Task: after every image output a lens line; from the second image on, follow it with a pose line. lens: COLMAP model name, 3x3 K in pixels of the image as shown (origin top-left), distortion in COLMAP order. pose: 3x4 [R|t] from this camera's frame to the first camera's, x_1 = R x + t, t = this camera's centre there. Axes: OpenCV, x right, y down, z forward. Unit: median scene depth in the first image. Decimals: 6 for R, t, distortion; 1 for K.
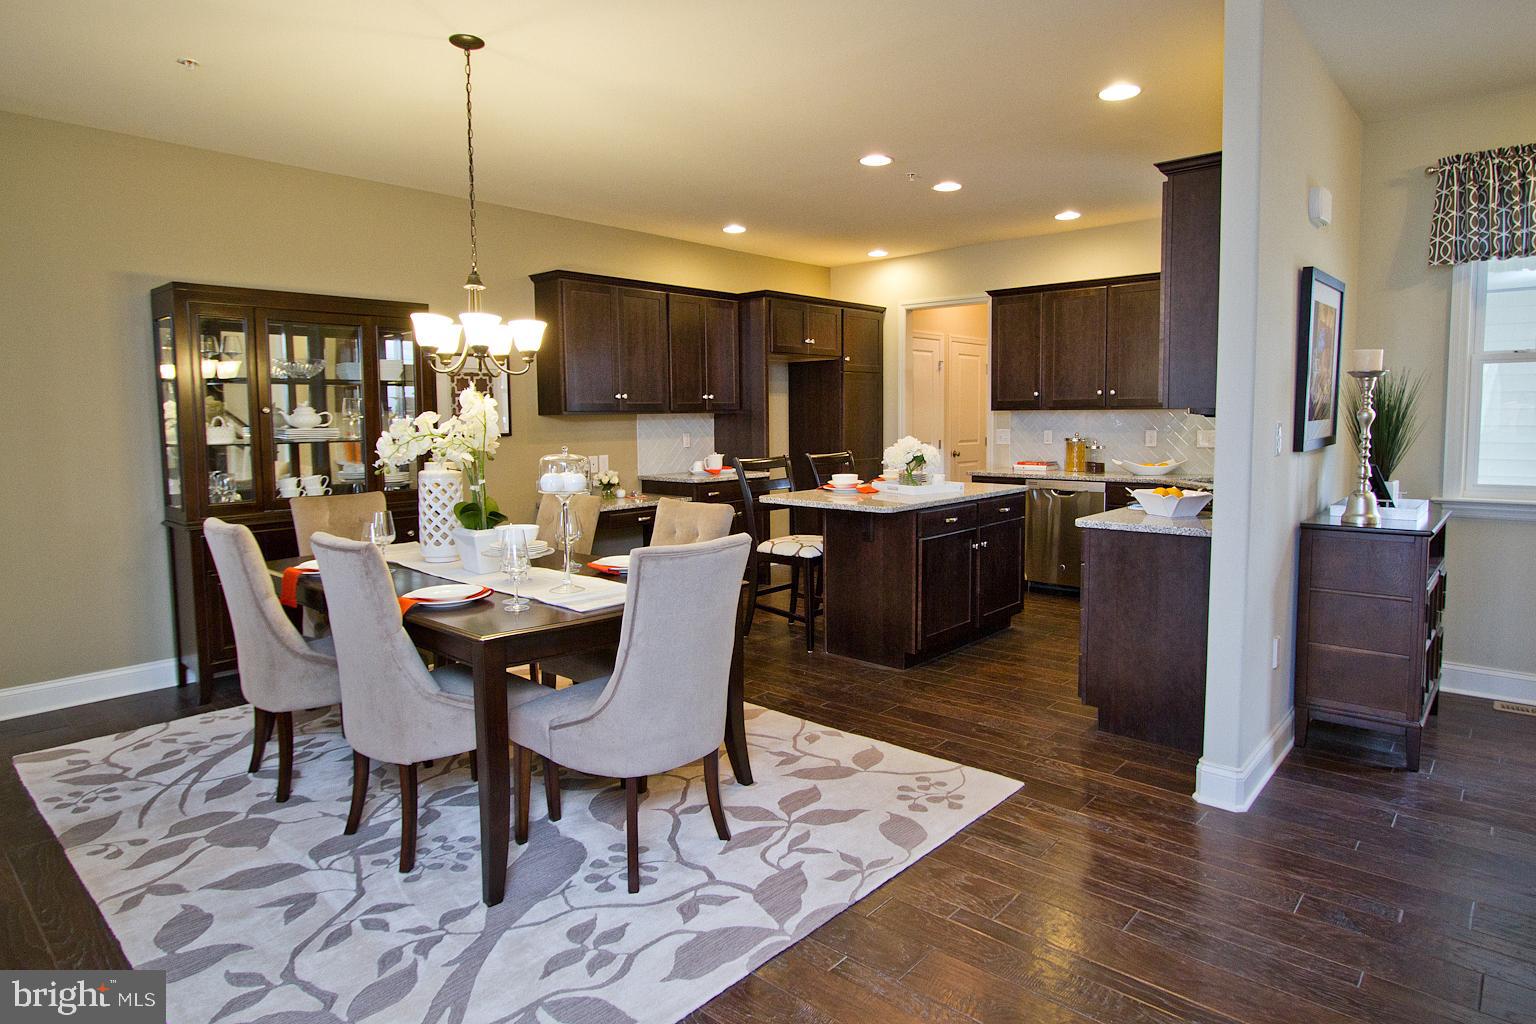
lens RADIAL K [[877.5, 0, 765.8], [0, 877.5, 482.8], [0, 0, 1]] dist [-0.004265, -0.001159]
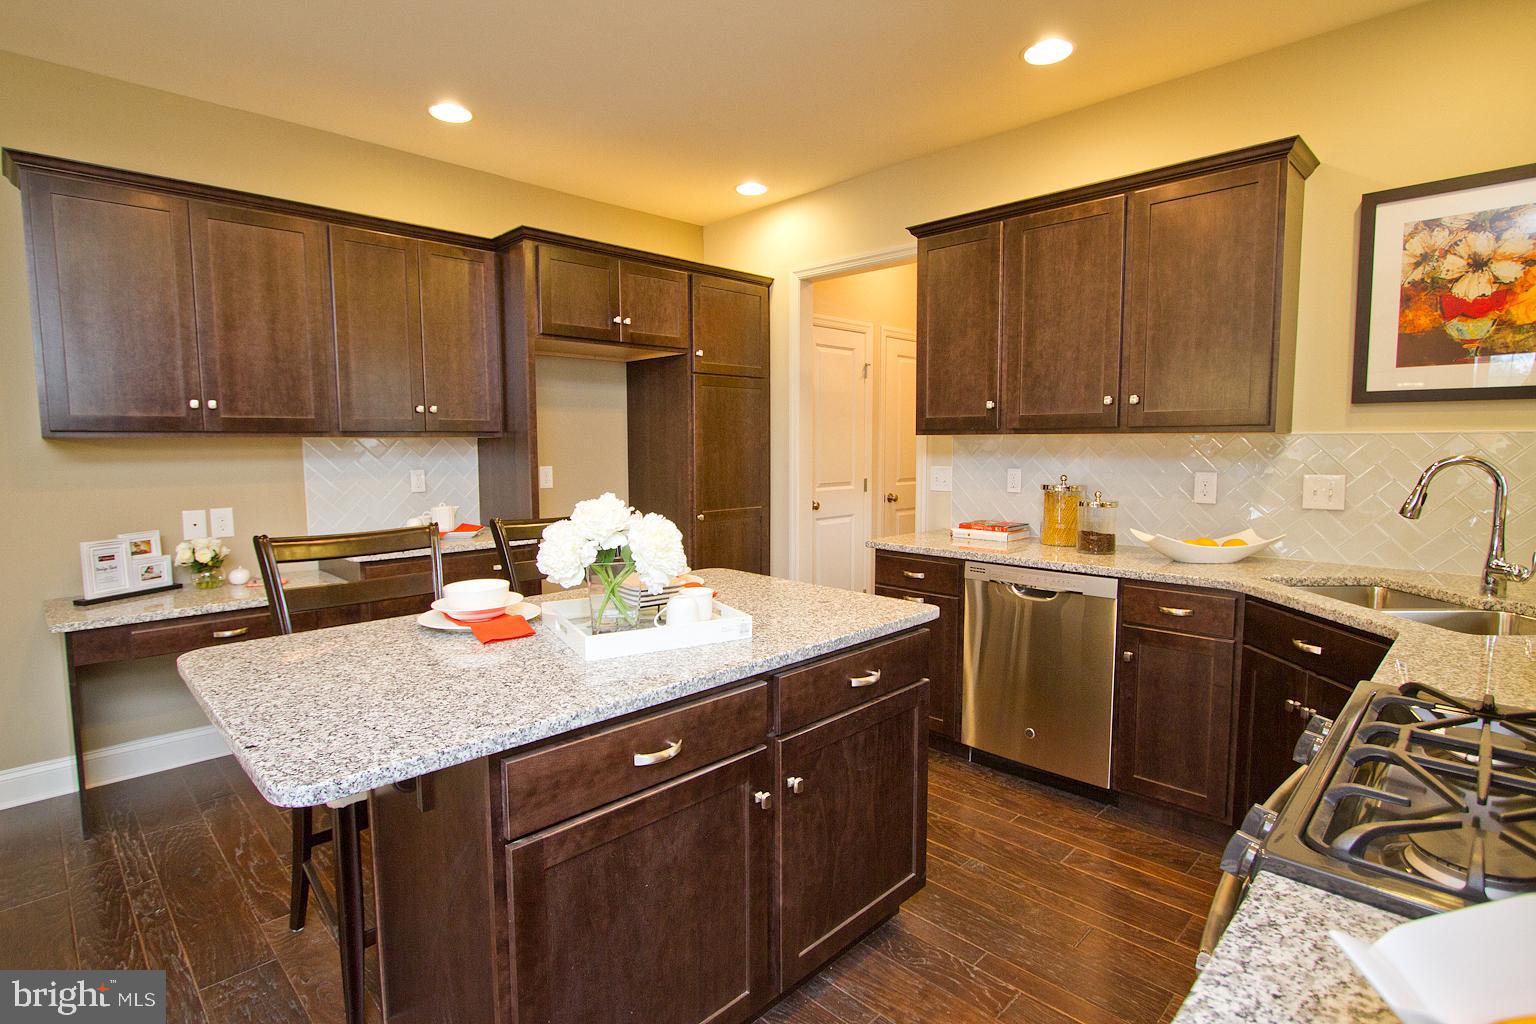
lens RADIAL K [[765.8, 0, 754.4], [0, 765.8, 513.5], [0, 0, 1]] dist [0.000627, -0.011549]
pose [[0.998329, 0.011300, -0.056672, 0.200463], [-0.010467, 0.999833, 0.014970, -0.040891], [0.056832, -0.014352, 0.998281, 0.540802]]
